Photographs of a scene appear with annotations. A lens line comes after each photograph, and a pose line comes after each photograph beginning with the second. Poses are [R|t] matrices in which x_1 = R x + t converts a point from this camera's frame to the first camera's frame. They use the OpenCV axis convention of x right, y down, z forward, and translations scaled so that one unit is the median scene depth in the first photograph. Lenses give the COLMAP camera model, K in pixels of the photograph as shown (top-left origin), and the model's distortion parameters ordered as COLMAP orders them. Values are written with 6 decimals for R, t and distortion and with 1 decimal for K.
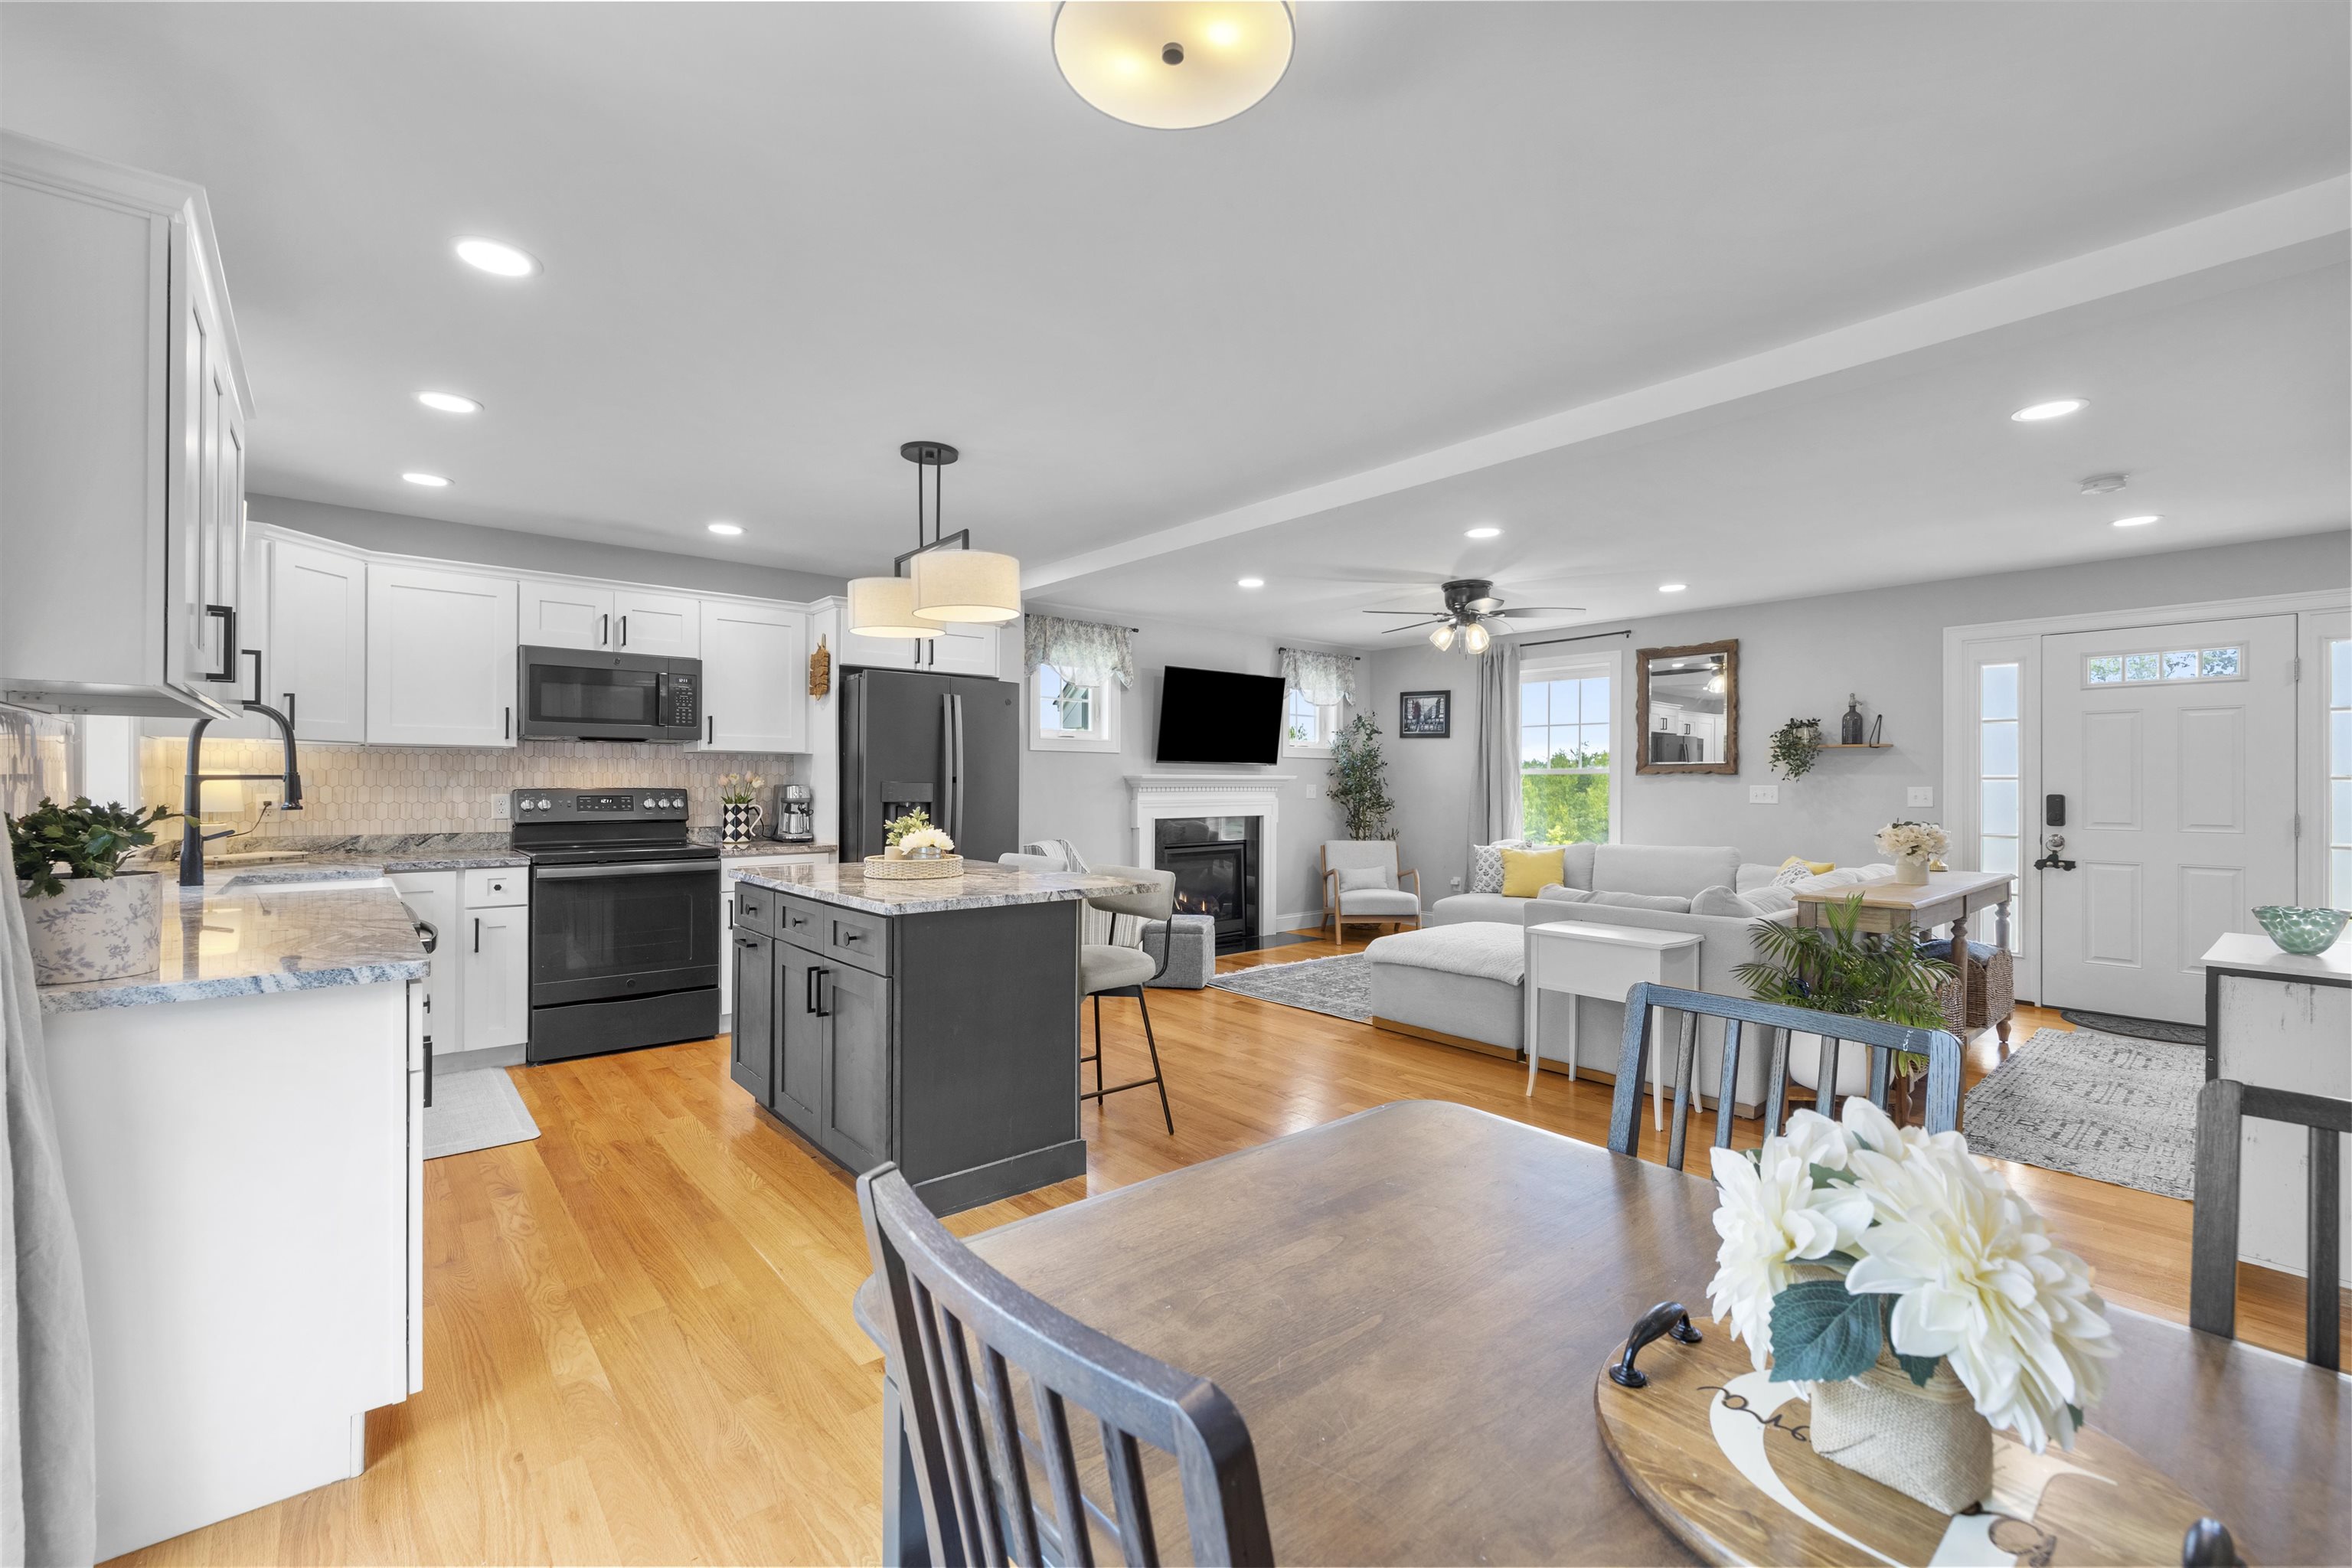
lens RADIAL K [[991.3, 0, 1176.9], [0, 991.3, 790.0], [0, 0, 1]] dist [0.003240, 0.000718]
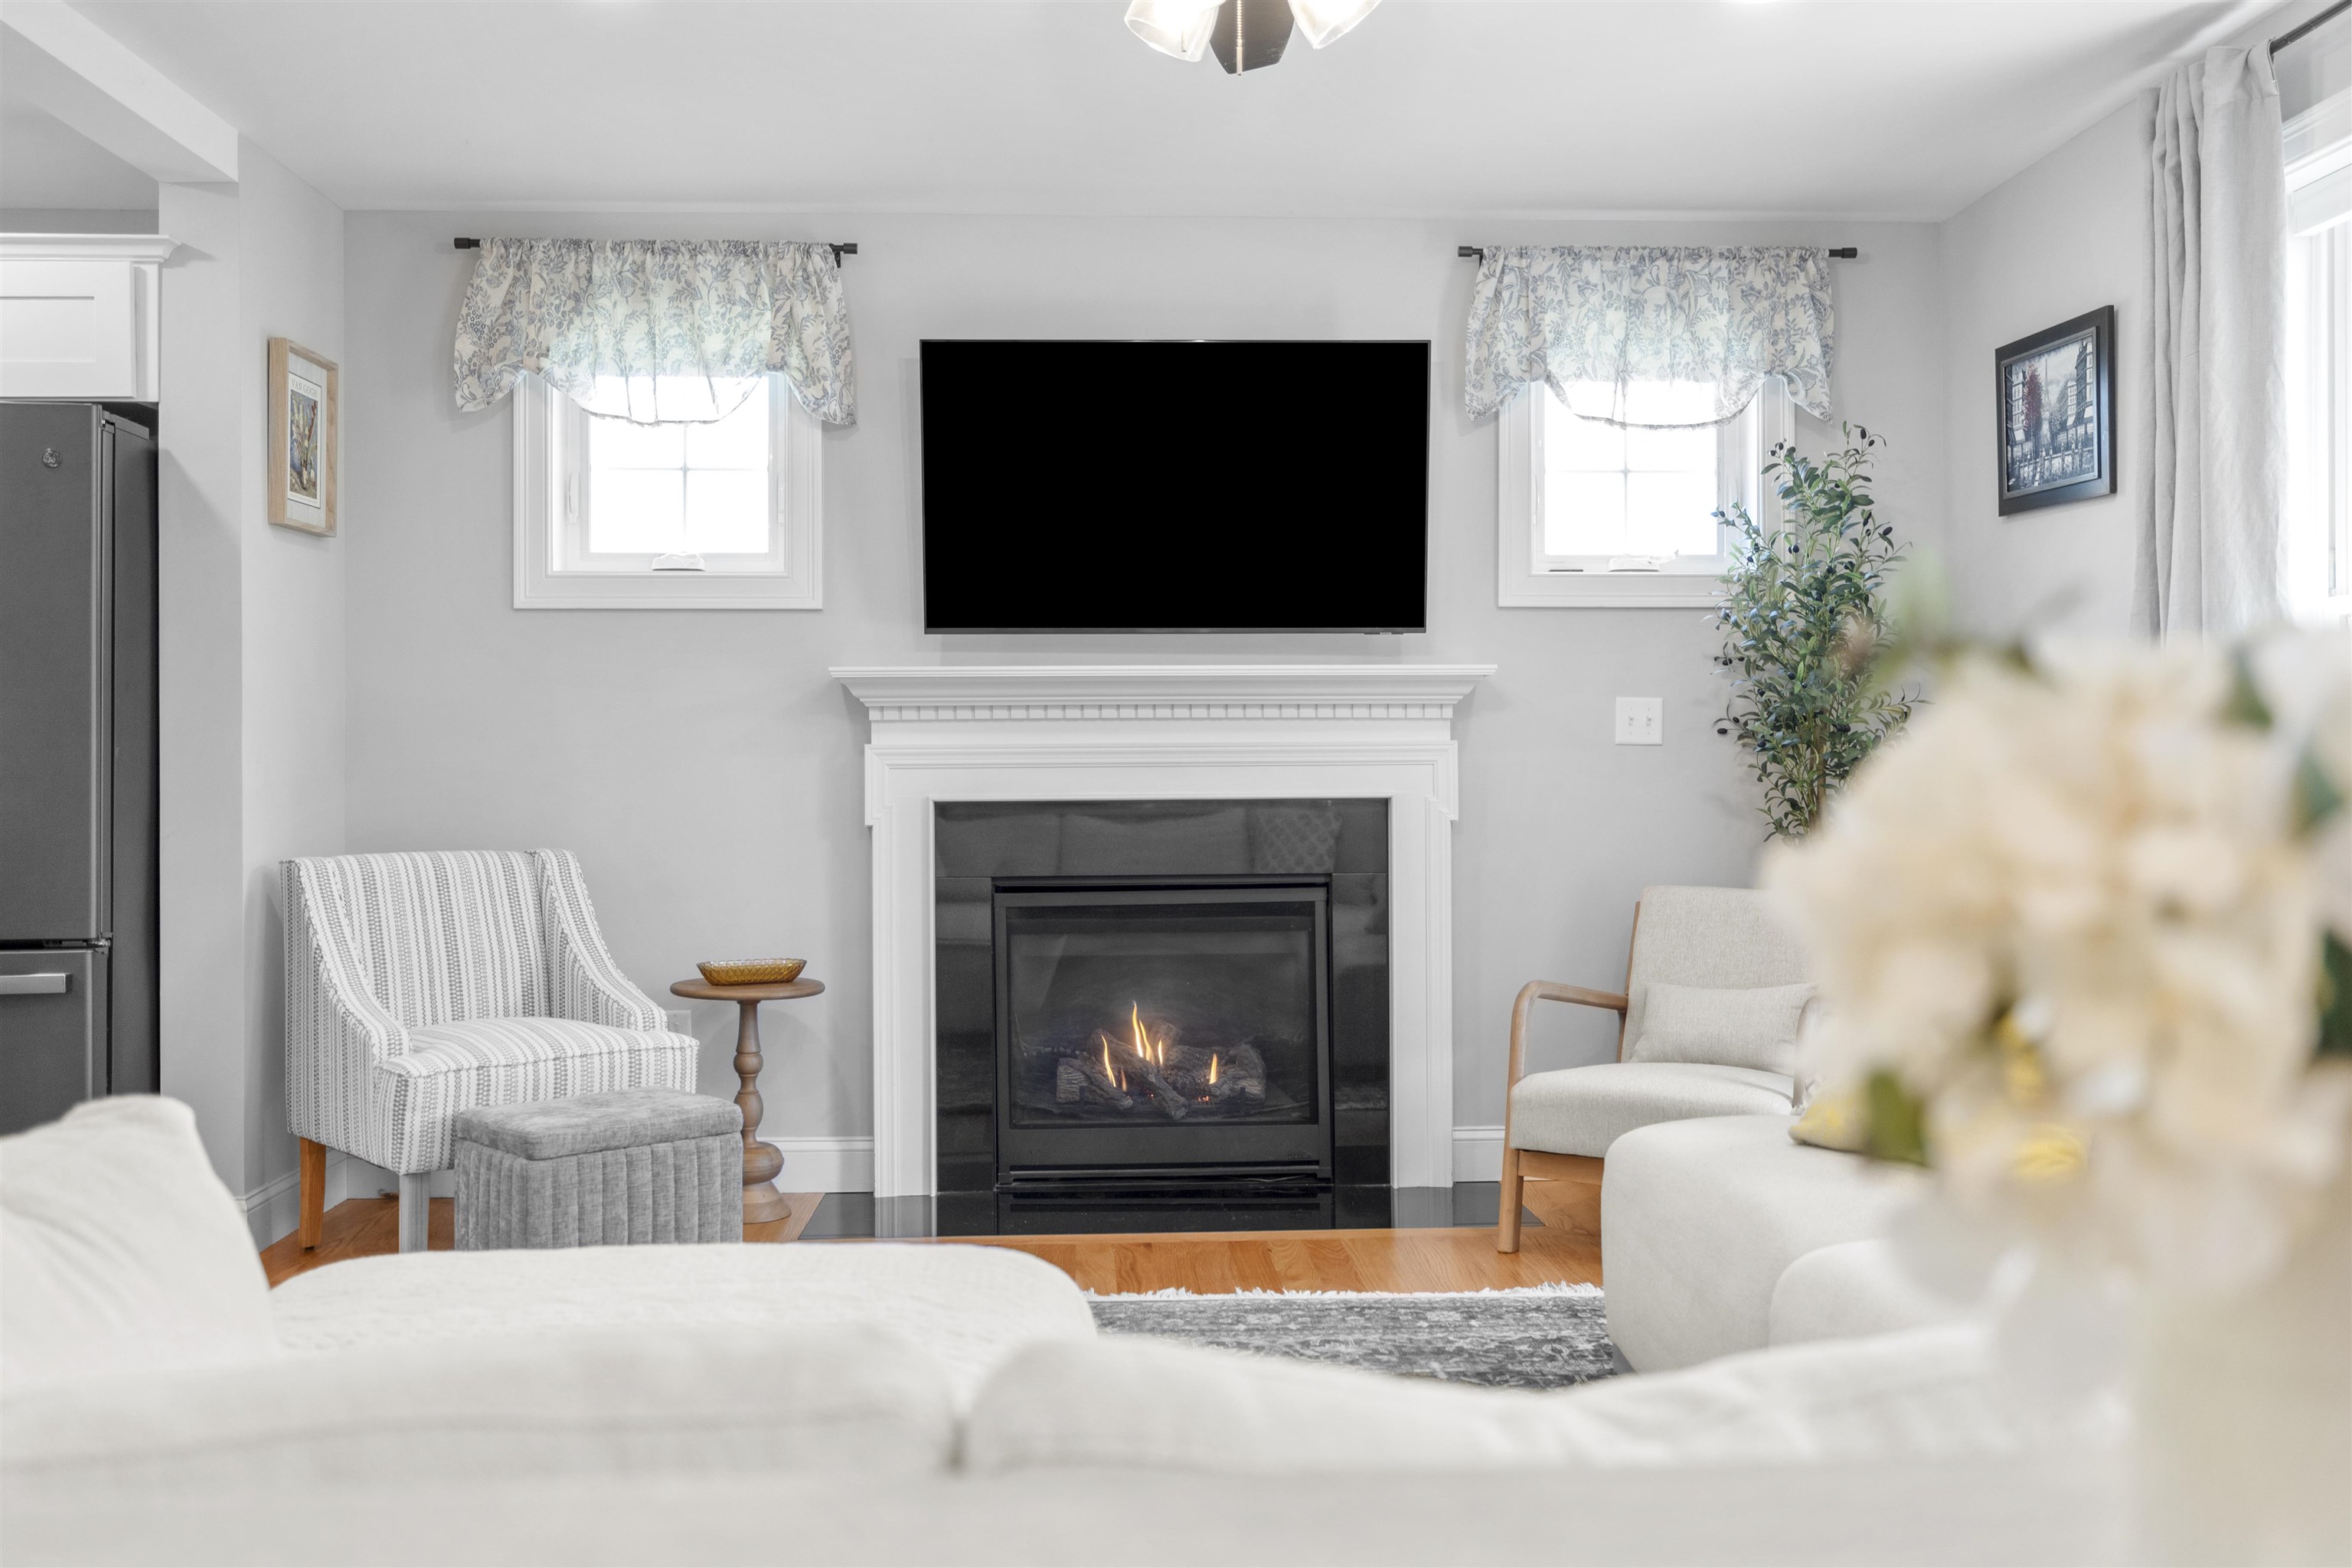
lens RADIAL K [[1945.1, 0, 1176.0], [0, 1945.1, 776.8], [0, 0, 1]] dist [-0.004138, -0.000570]
pose [[0.791796, -0.003240, -0.610777, 0.408183], [0.004148, 0.999991, 0.000073, 0.019201], [0.610771, -0.002591, 0.791803, 0.482949]]
